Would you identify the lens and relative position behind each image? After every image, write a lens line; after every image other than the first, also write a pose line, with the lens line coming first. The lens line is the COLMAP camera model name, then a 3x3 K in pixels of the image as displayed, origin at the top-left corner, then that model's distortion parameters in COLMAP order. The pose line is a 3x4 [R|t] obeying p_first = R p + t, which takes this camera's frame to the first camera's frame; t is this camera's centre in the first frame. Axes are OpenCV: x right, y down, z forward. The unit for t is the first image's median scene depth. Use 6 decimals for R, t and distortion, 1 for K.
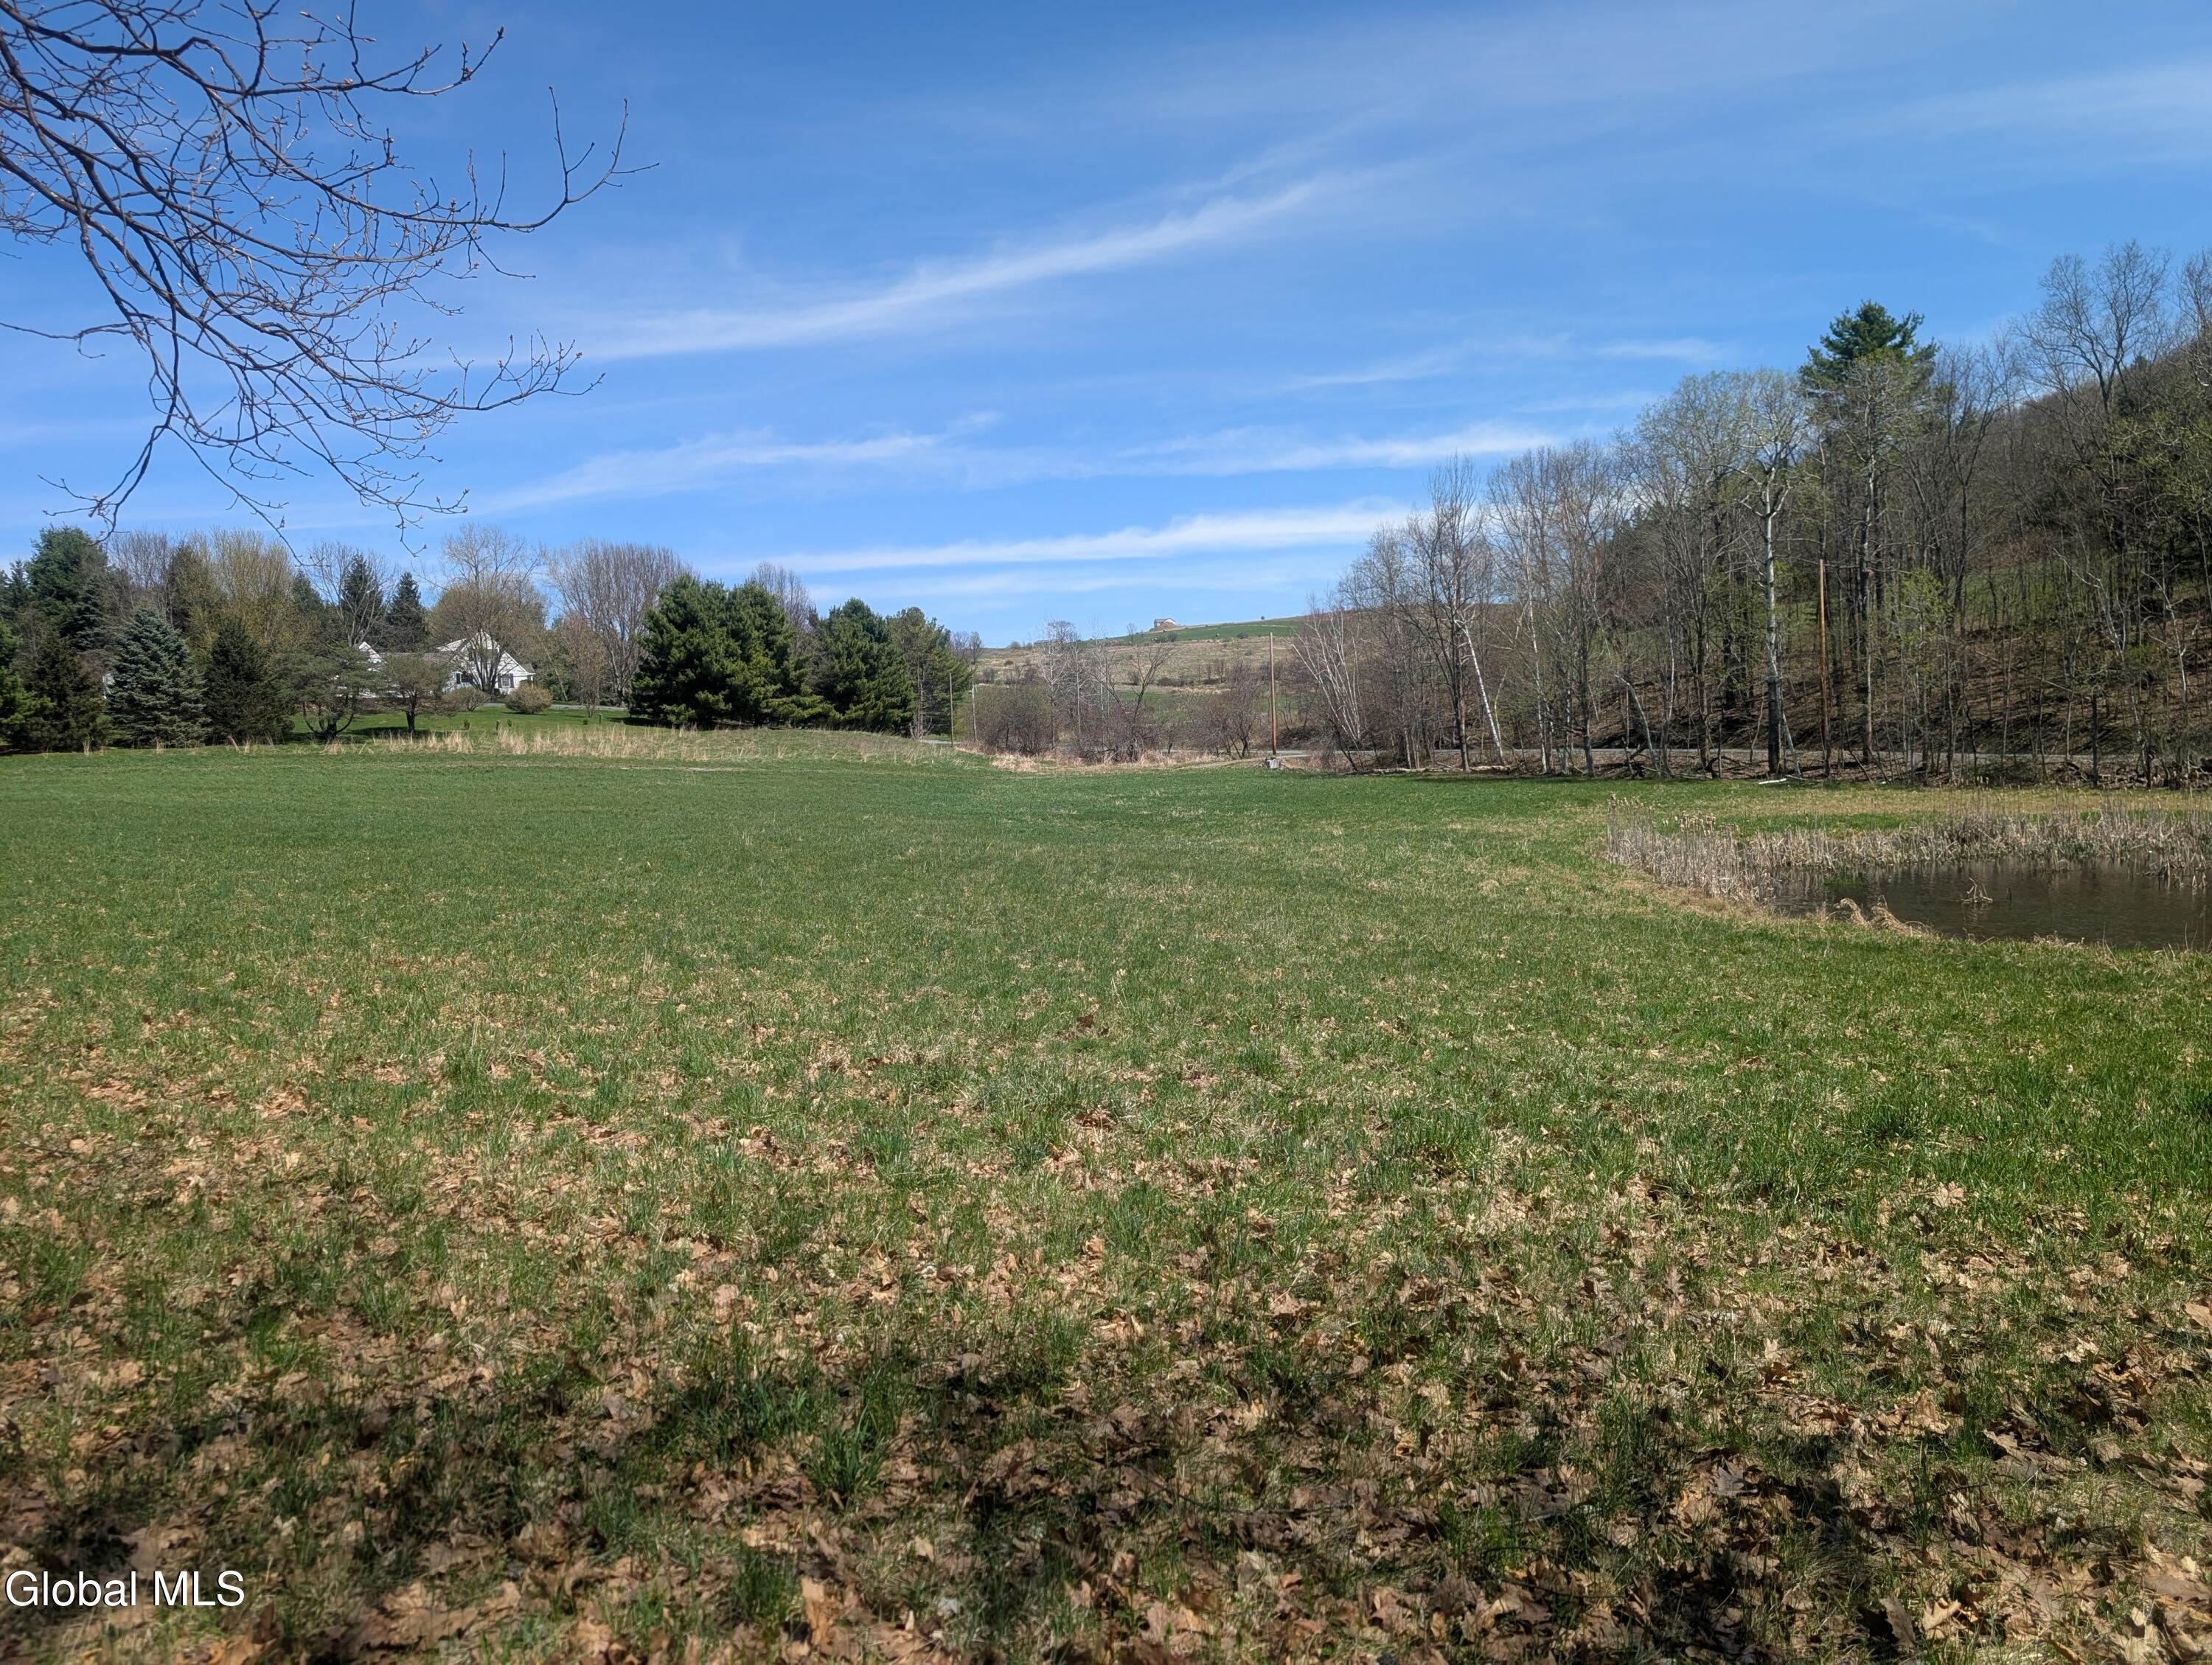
lens RADIAL K [[1534.5, 0, 1103.8], [0, 1534.5, 832.3], [0, 0, 1]] dist [0.004180, 0.001473]
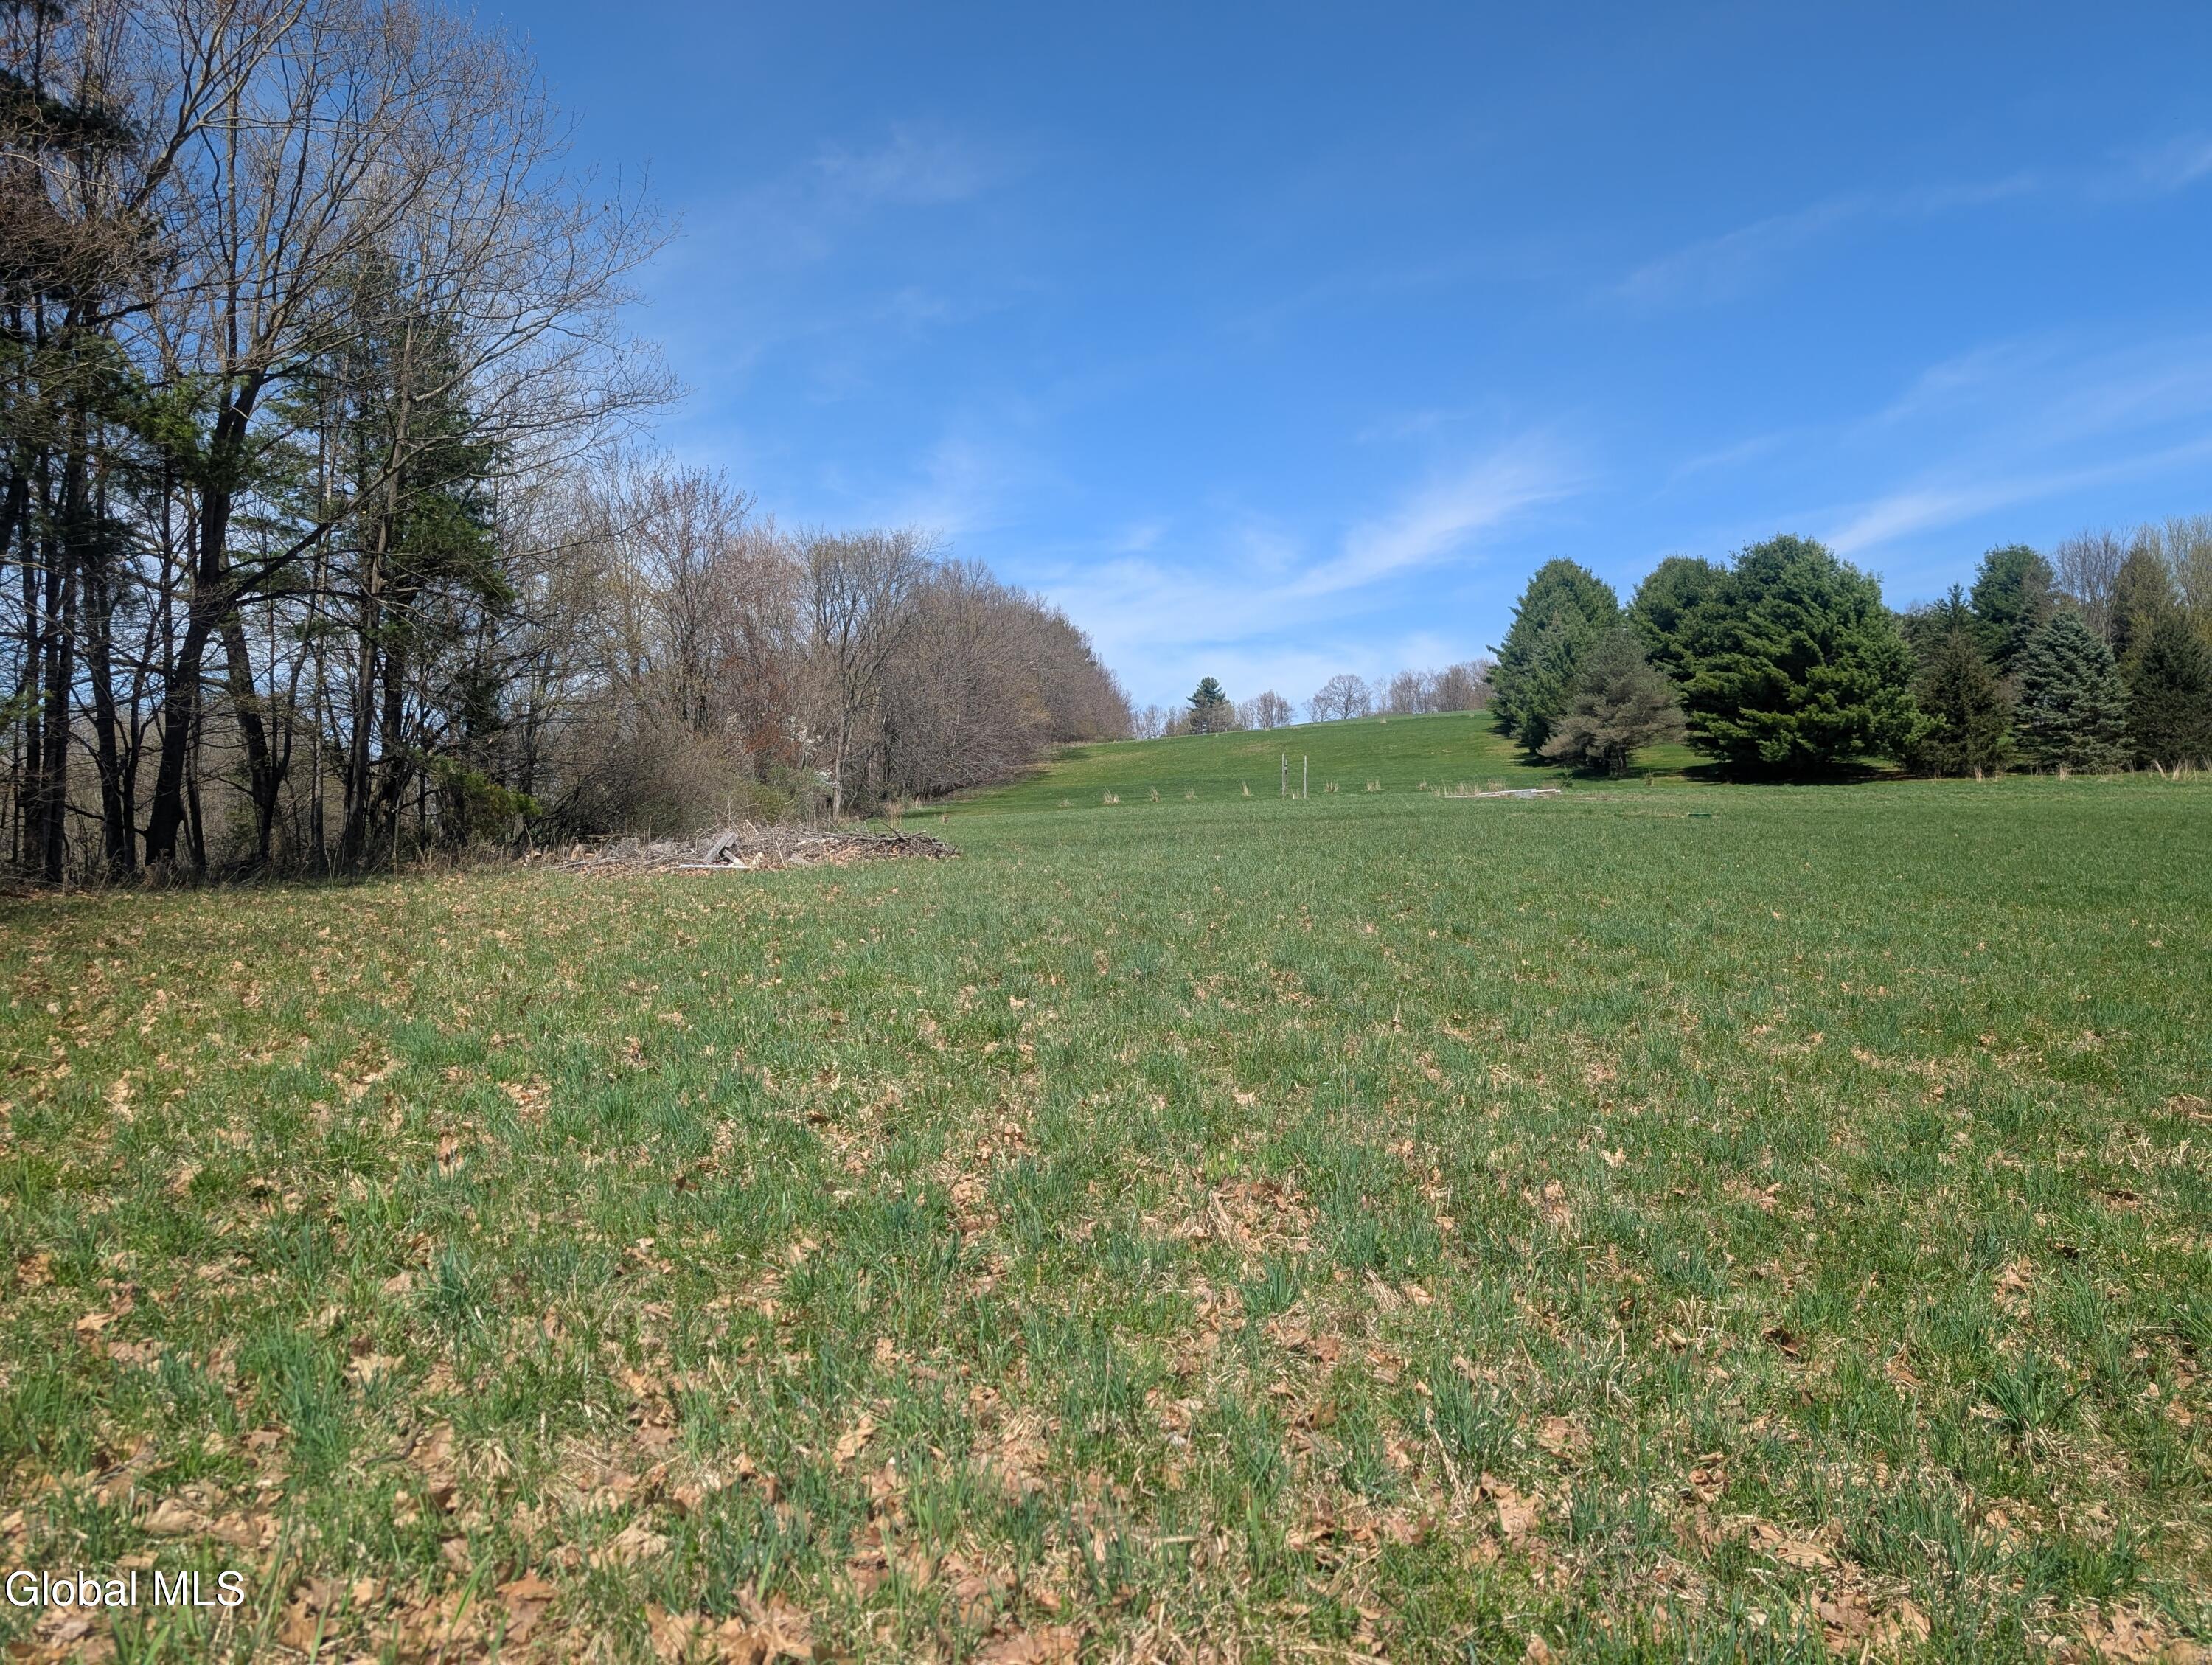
lens RADIAL K [[1534.5, 0, 1102.8], [0, 1534.5, 827.3], [0, 0, 1]] dist [0.004180, 0.001473]
pose [[0.417622, 0.031394, -0.908079, -0.068766], [-0.056574, 0.998362, 0.008497, -0.003227], [0.906858, 0.047825, 0.418714, 0.167398]]
